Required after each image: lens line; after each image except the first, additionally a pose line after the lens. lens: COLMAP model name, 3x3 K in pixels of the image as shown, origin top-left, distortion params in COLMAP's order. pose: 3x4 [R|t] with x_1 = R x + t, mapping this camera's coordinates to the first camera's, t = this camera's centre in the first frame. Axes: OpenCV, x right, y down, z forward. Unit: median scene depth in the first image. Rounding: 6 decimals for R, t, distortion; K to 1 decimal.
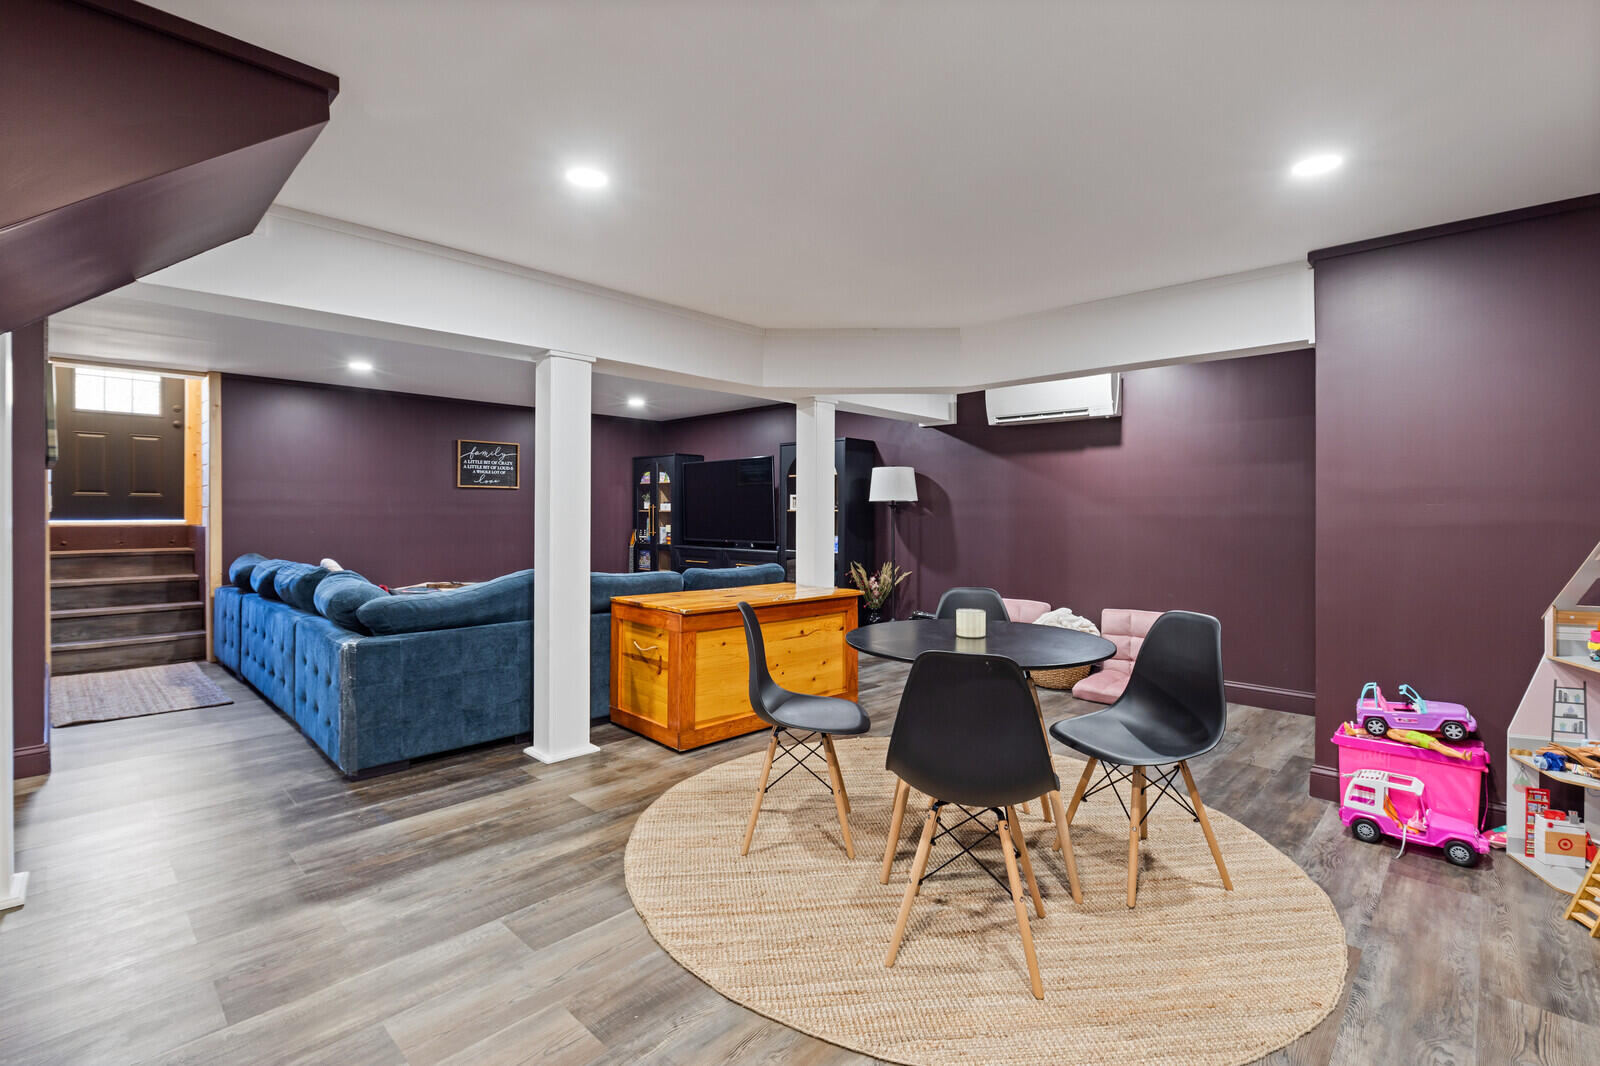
lens RADIAL K [[725.2, 0, 802.2], [0, 725.2, 521.0], [0, 0, 1]] dist [-0.006810, 0.000776]
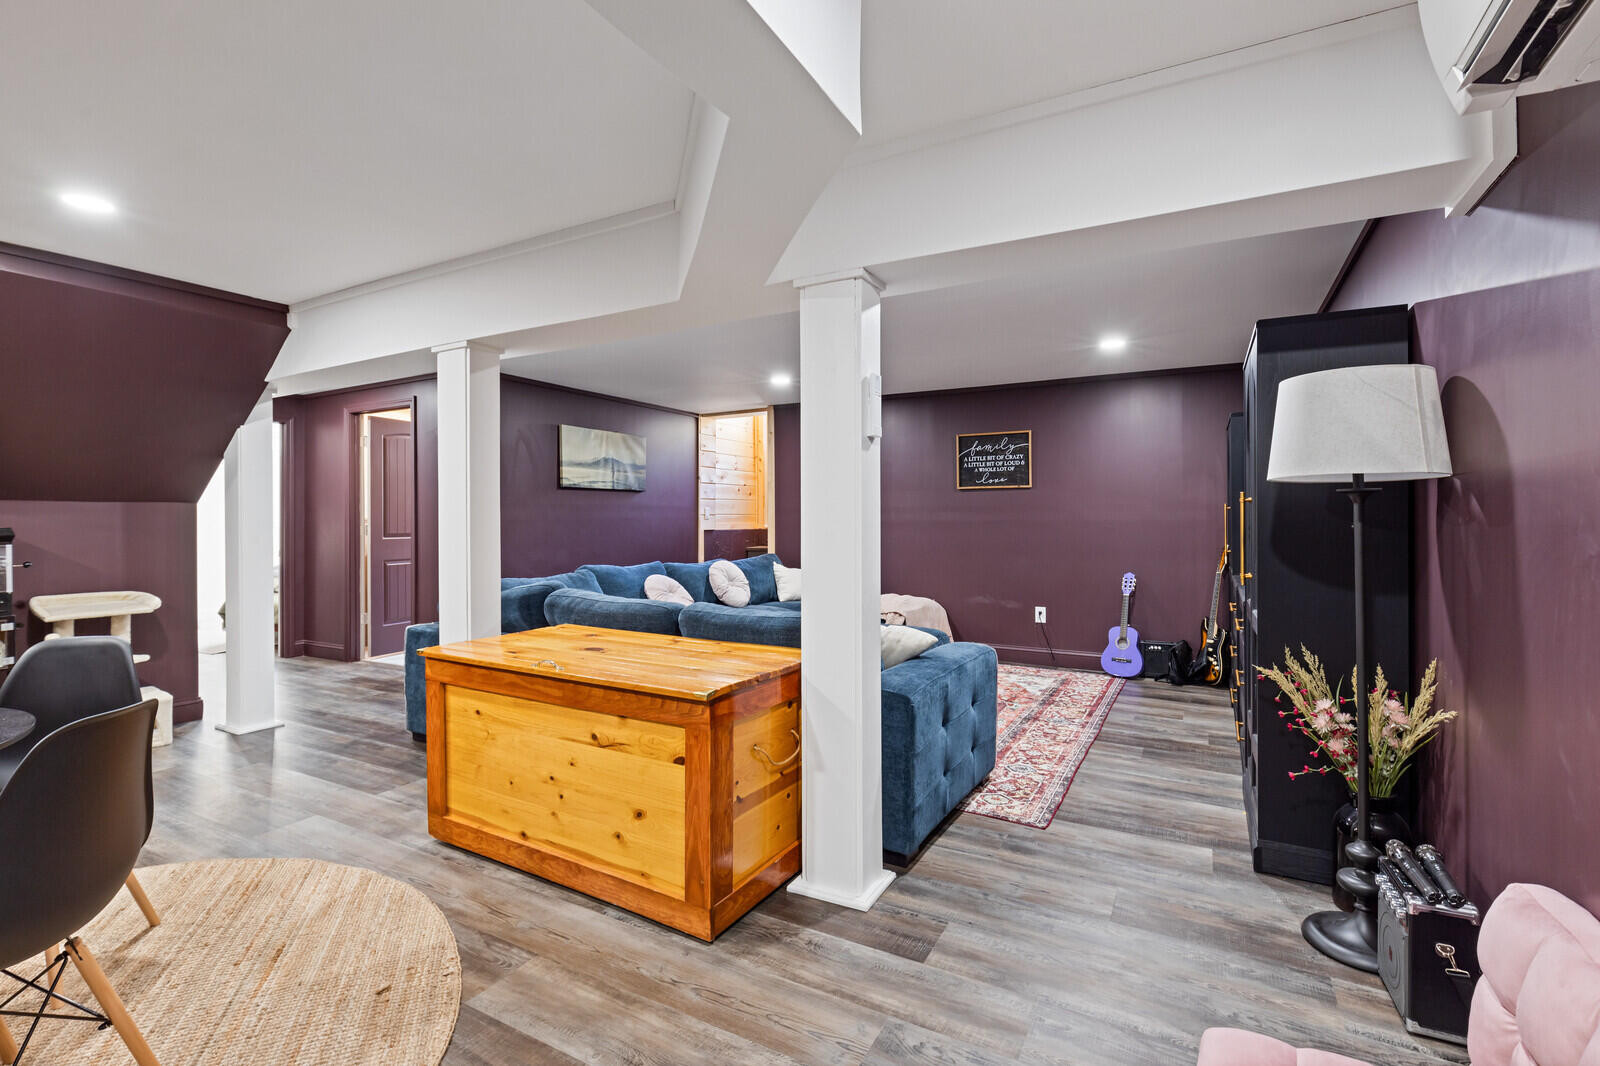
lens RADIAL K [[725.2, 0, 787.6], [0, 725.2, 520.9], [0, 0, 1]] dist [-0.006810, 0.000776]
pose [[0.255508, -0.003526, -0.966801, 0.675458], [-0.003754, 0.999982, -0.004639, -0.007573], [0.966800, 0.004815, 0.255490, 1.201571]]
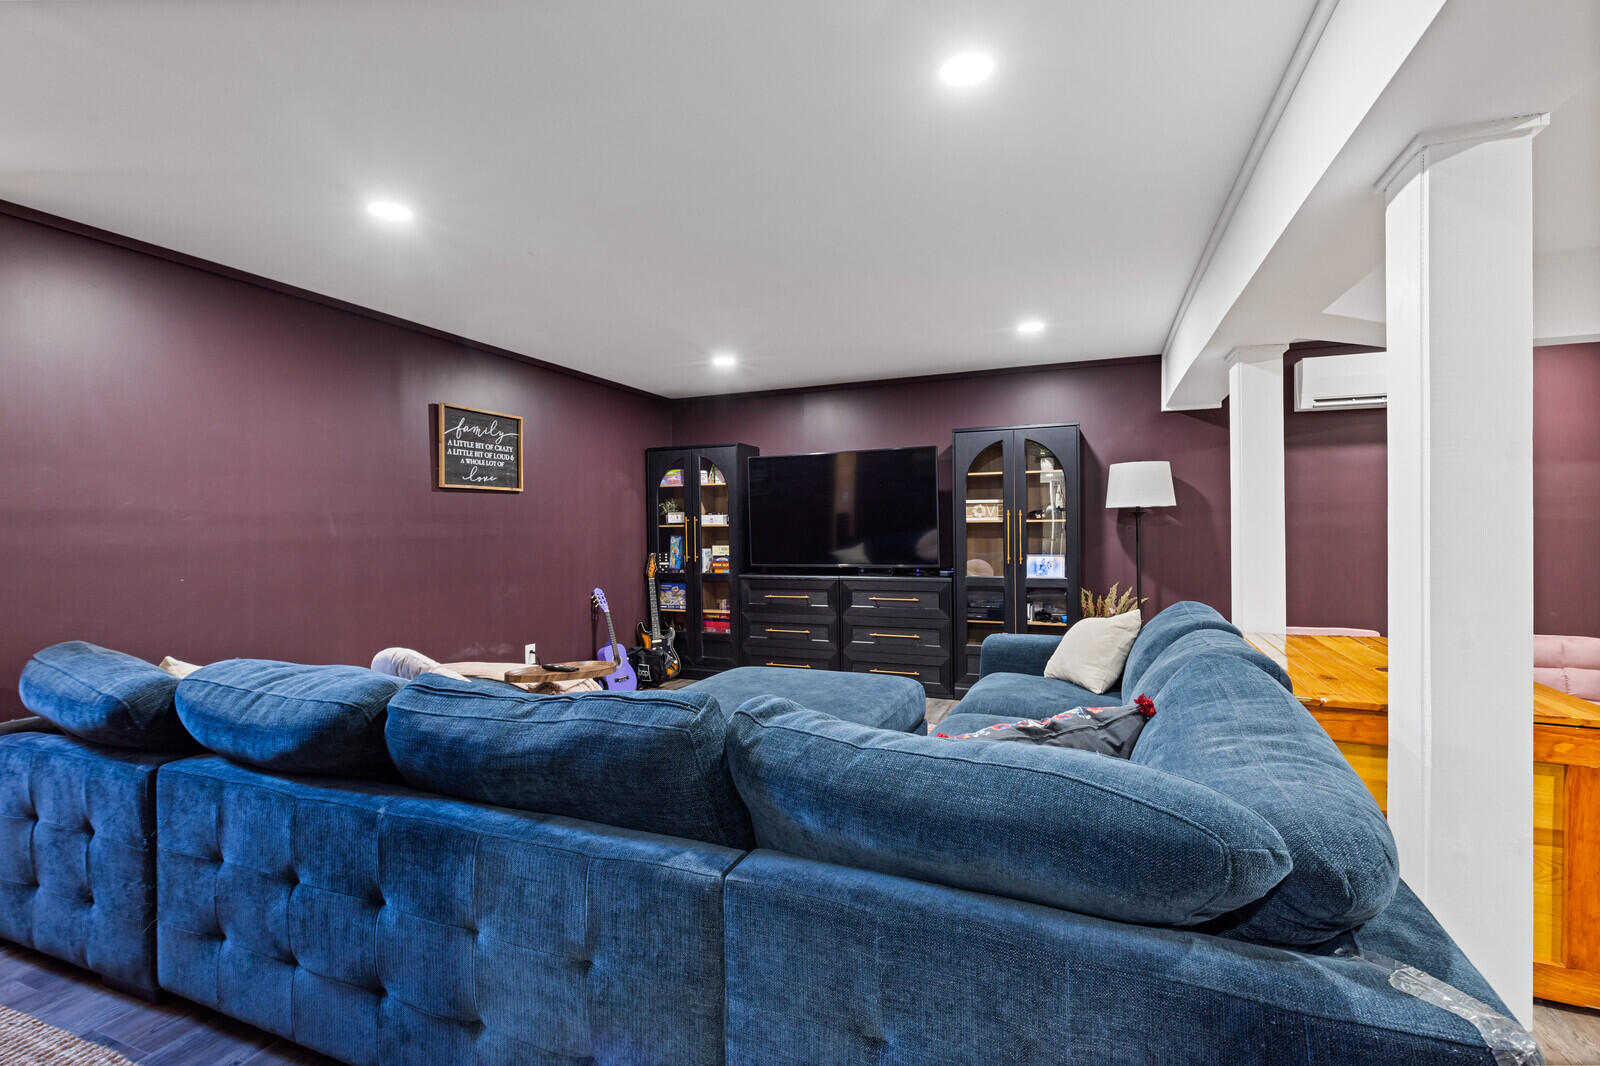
lens RADIAL K [[725.2, 0, 831.6], [0, 725.2, 541.3], [0, 0, 1]] dist [-0.006810, 0.000776]
pose [[0.925383, -0.022735, 0.378350, -0.849664], [0.019616, 0.999734, 0.012097, -0.011933], [-0.378525, -0.003773, 0.925584, 0.758660]]
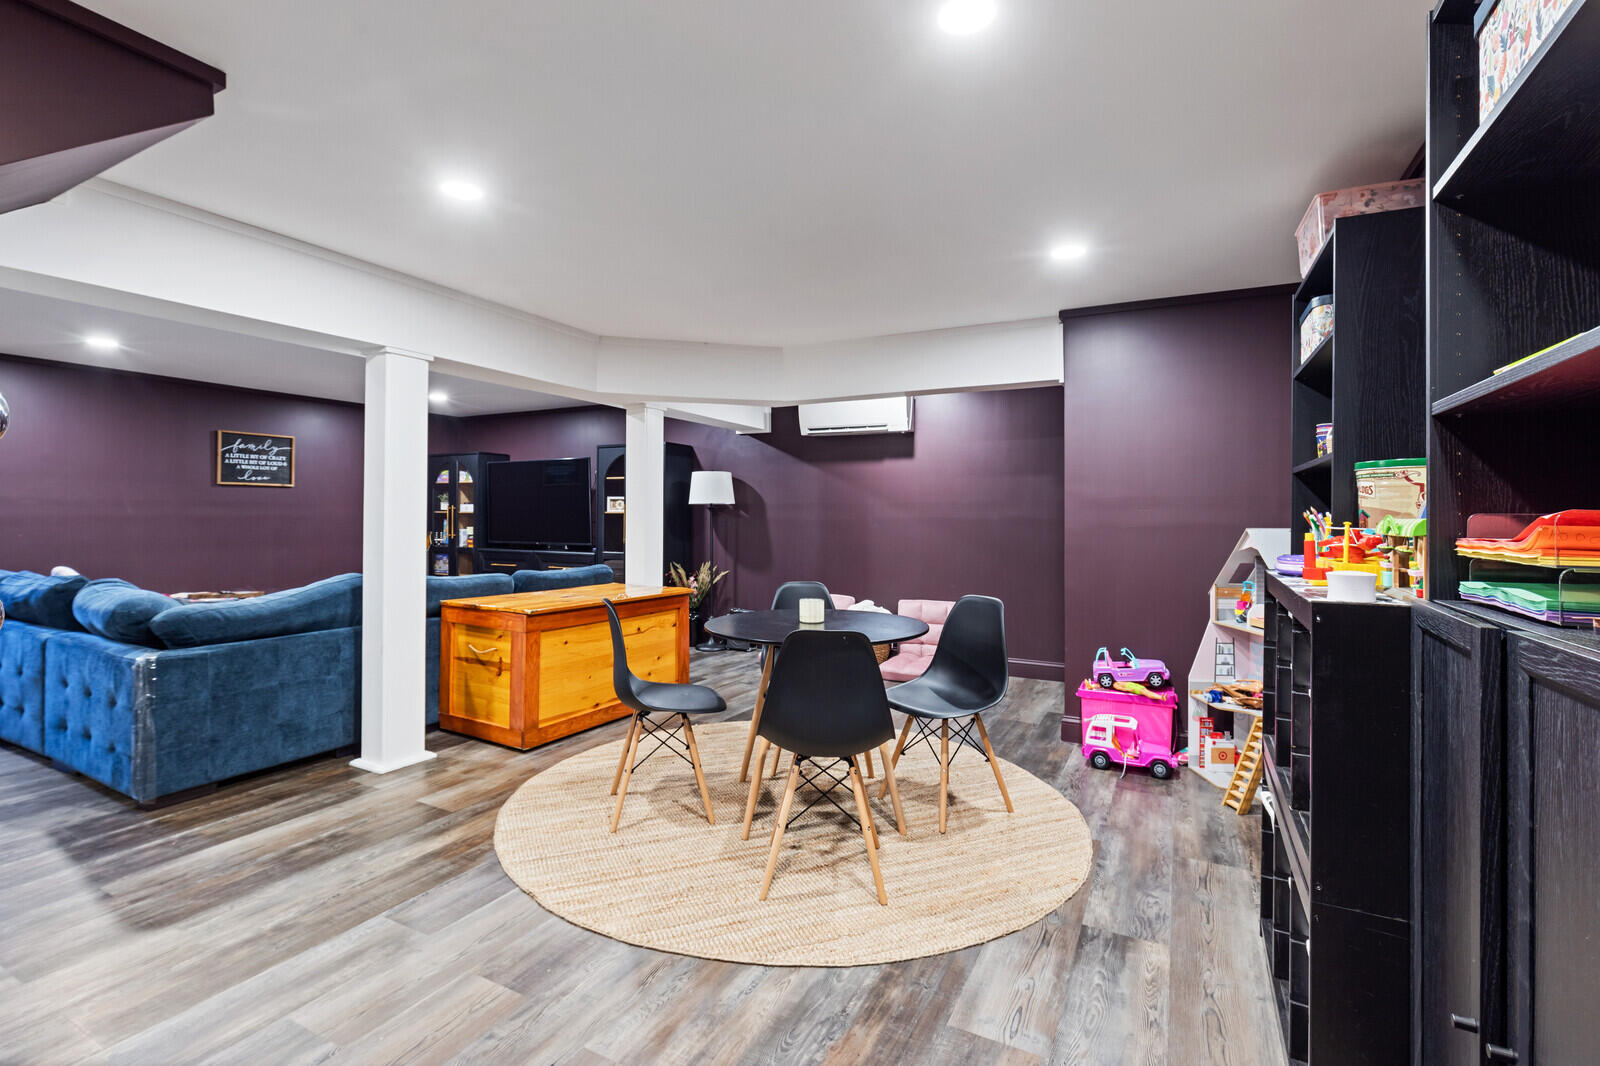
lens RADIAL K [[725.2, 0, 799.0], [0, 725.2, 519.4], [0, 0, 1]] dist [-0.006810, 0.000776]
pose [[0.960757, 0.002194, 0.277382, -0.082033], [-0.000801, 0.999986, -0.005134, 0.000091], [-0.277389, 0.004711, 0.960746, -0.083748]]
